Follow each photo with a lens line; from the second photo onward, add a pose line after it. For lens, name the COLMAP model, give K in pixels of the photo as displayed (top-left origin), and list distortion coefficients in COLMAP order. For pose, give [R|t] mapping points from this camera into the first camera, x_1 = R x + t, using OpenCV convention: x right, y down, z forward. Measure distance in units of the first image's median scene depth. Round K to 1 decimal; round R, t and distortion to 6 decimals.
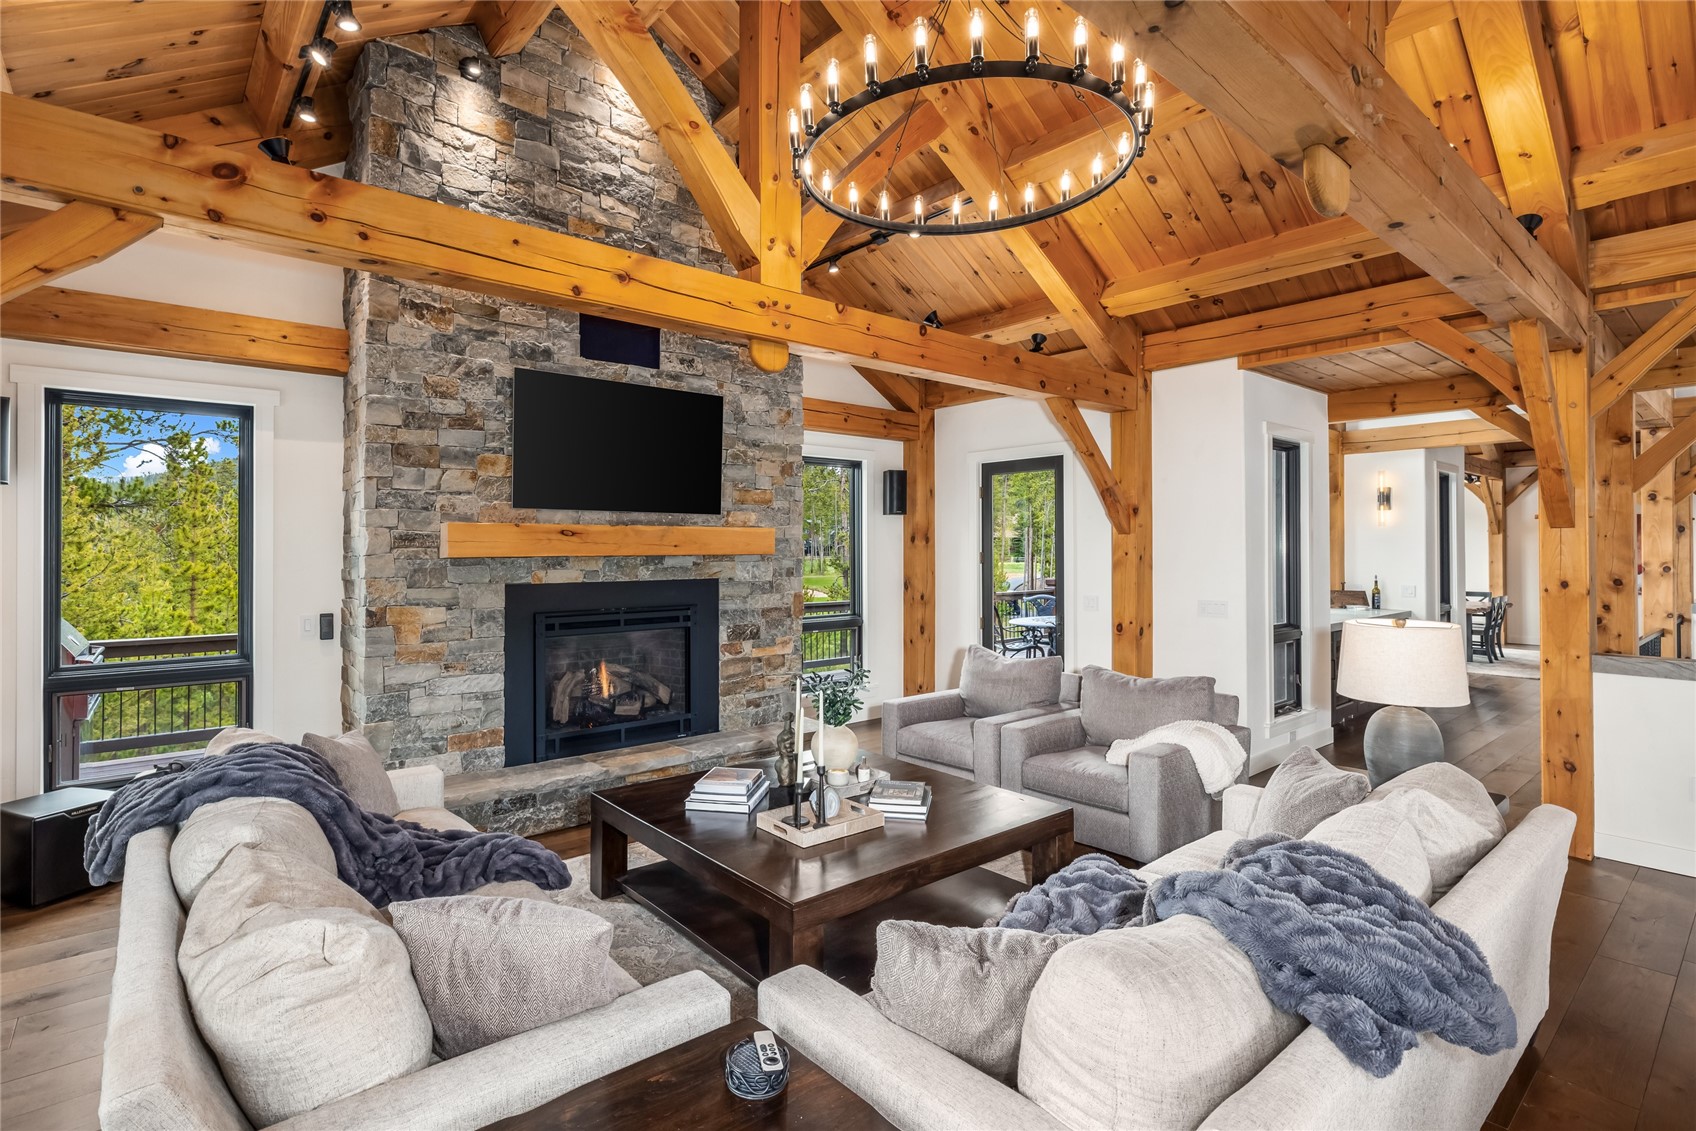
lens RADIAL K [[797.5, 0, 844.0], [0, 797.5, 540.4], [0, 0, 1]] dist [-0.006130, 0.002229]
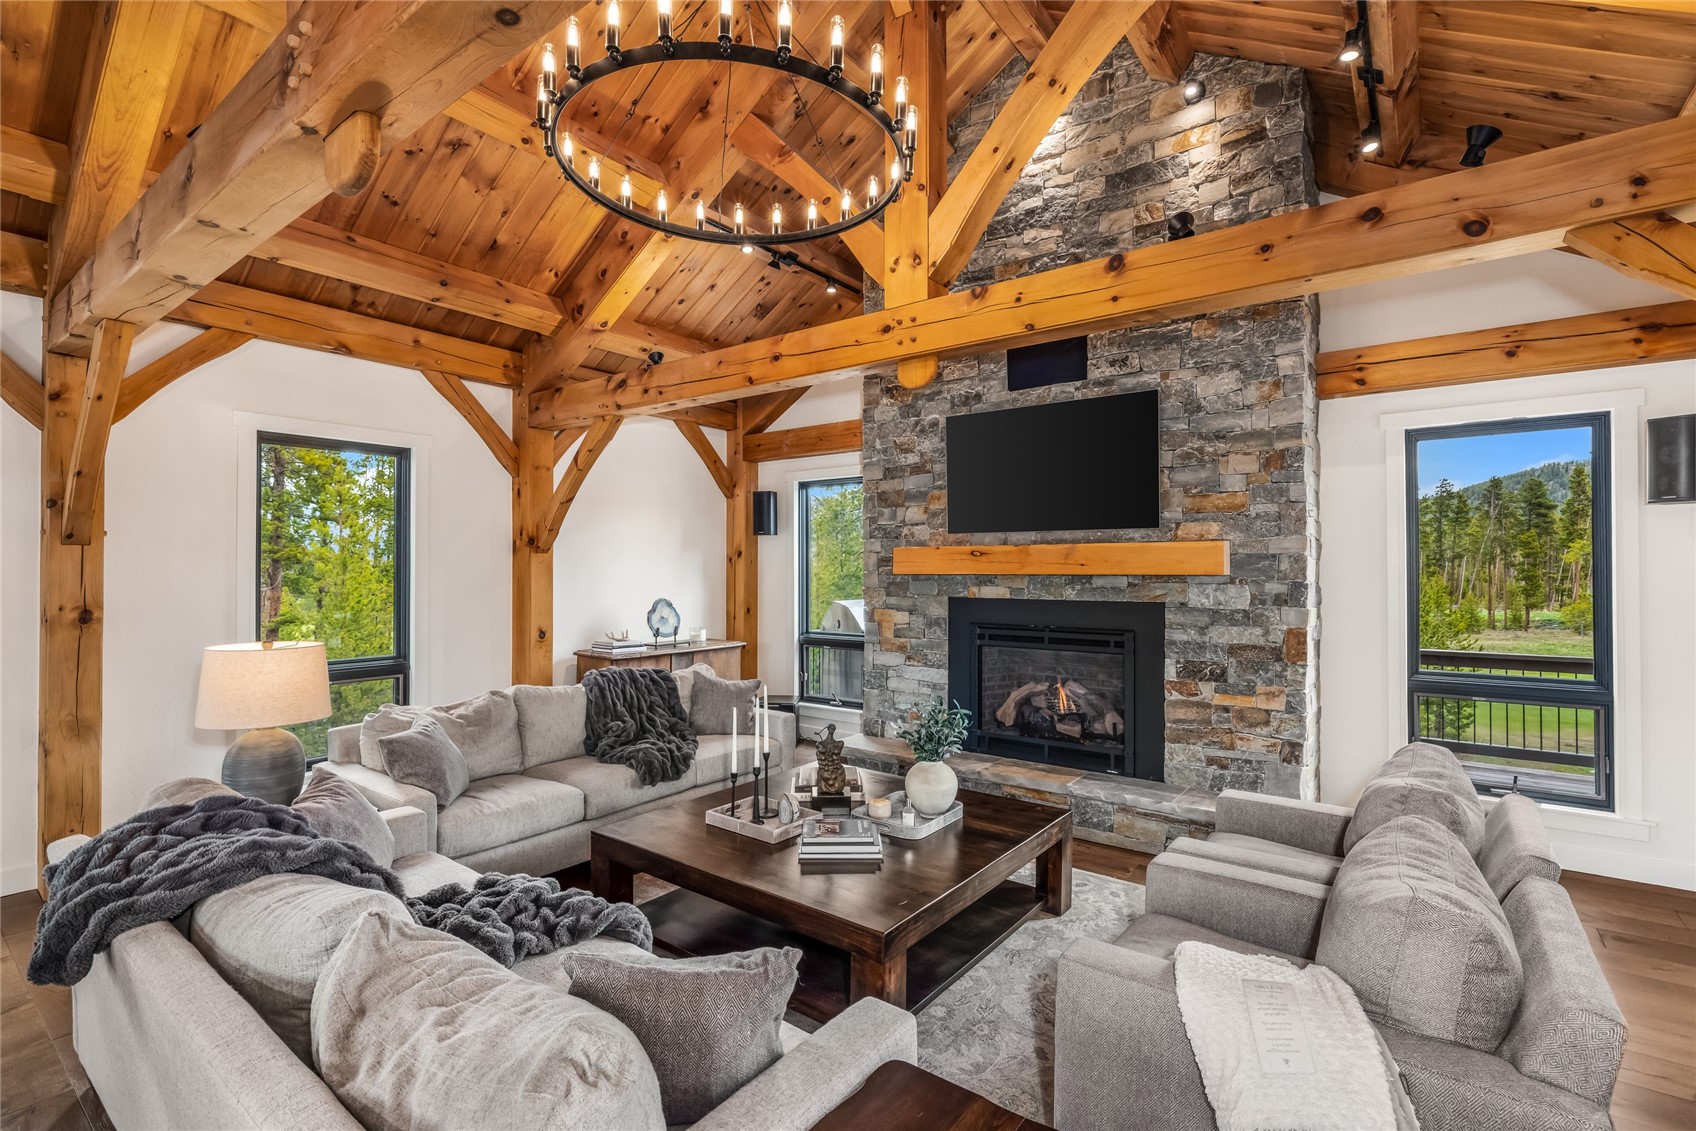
lens RADIAL K [[798.1, 0, 885.5], [0, 798.1, 559.1], [0, 0, 1]] dist [-0.006138, 0.002539]
pose [[0.235332, -0.009547, -0.971868, 0.689869], [0.009044, 0.999930, -0.007633, 0.005601], [0.971873, -0.006993, 0.235402, 0.585419]]
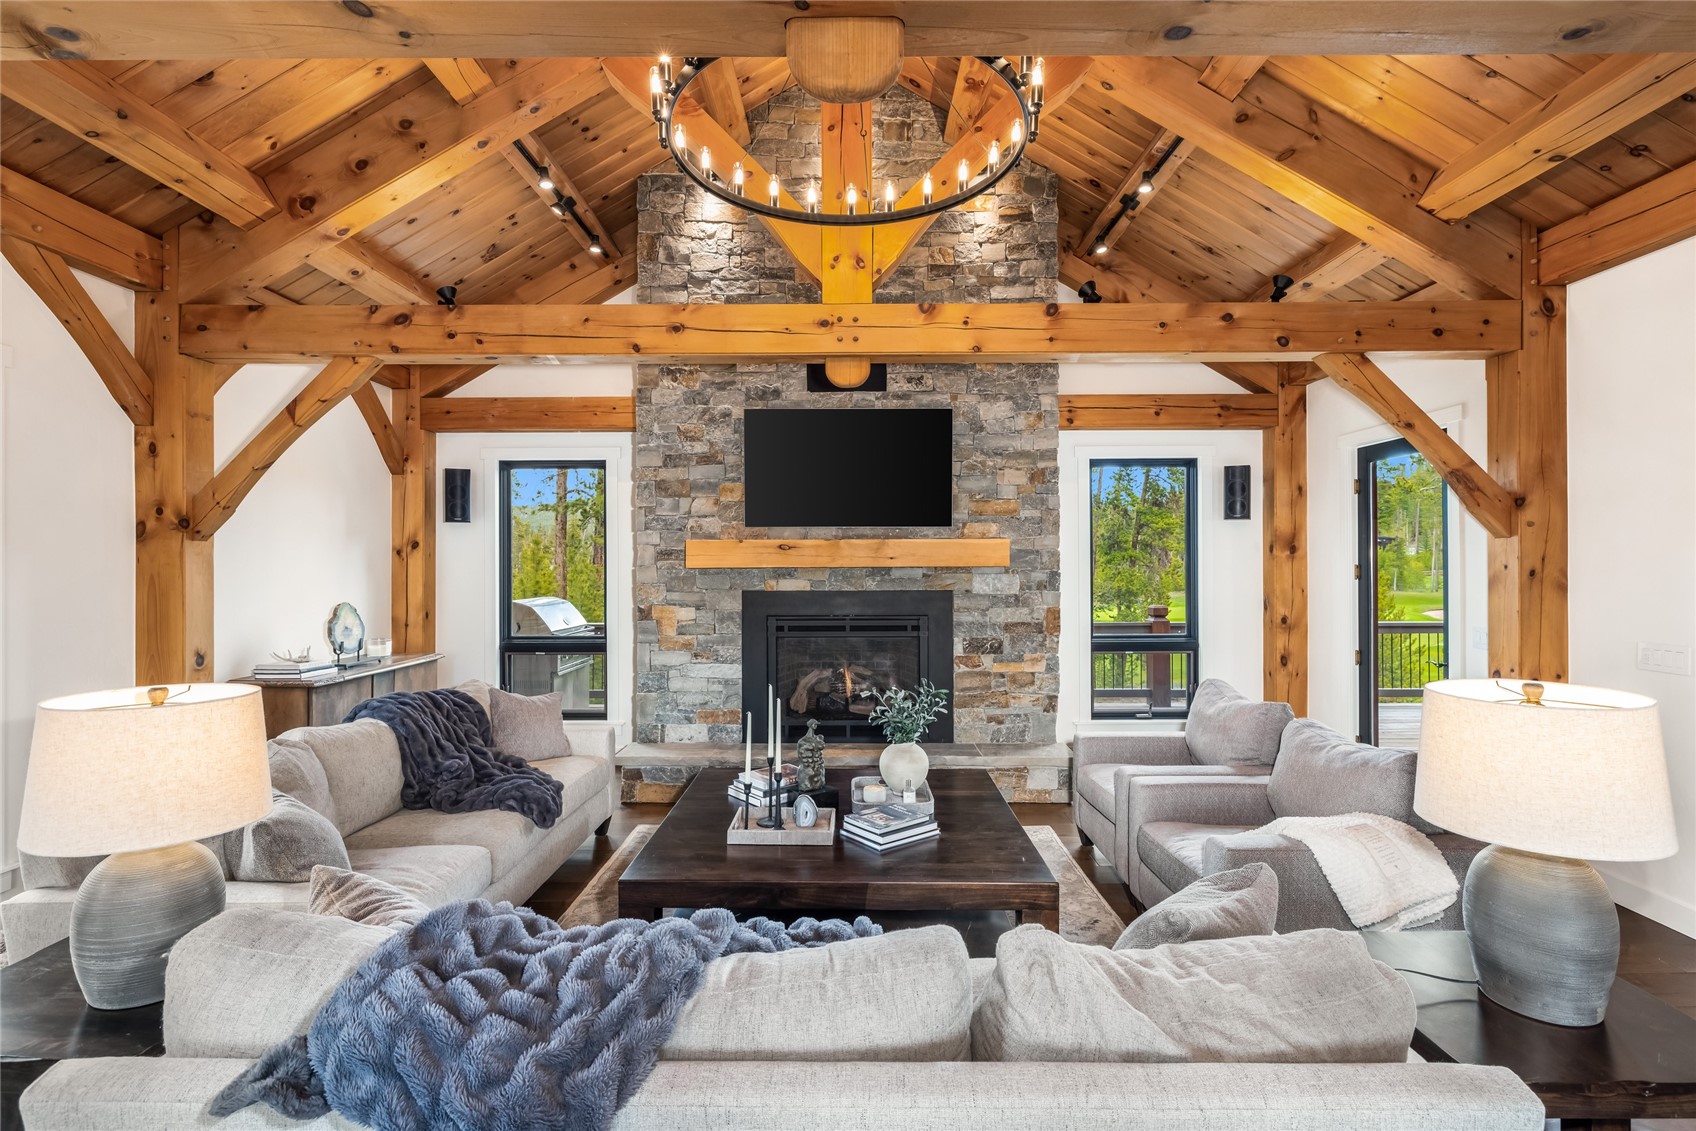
lens RADIAL K [[797.5, 0, 883.6], [0, 797.5, 558.5], [0, 0, 1]] dist [-0.006130, 0.002229]
pose [[0.774286, -0.004129, -0.632822, 0.470994], [0.007985, 0.999963, 0.003246, 0.004155], [0.632785, -0.007567, 0.774290, 0.192475]]
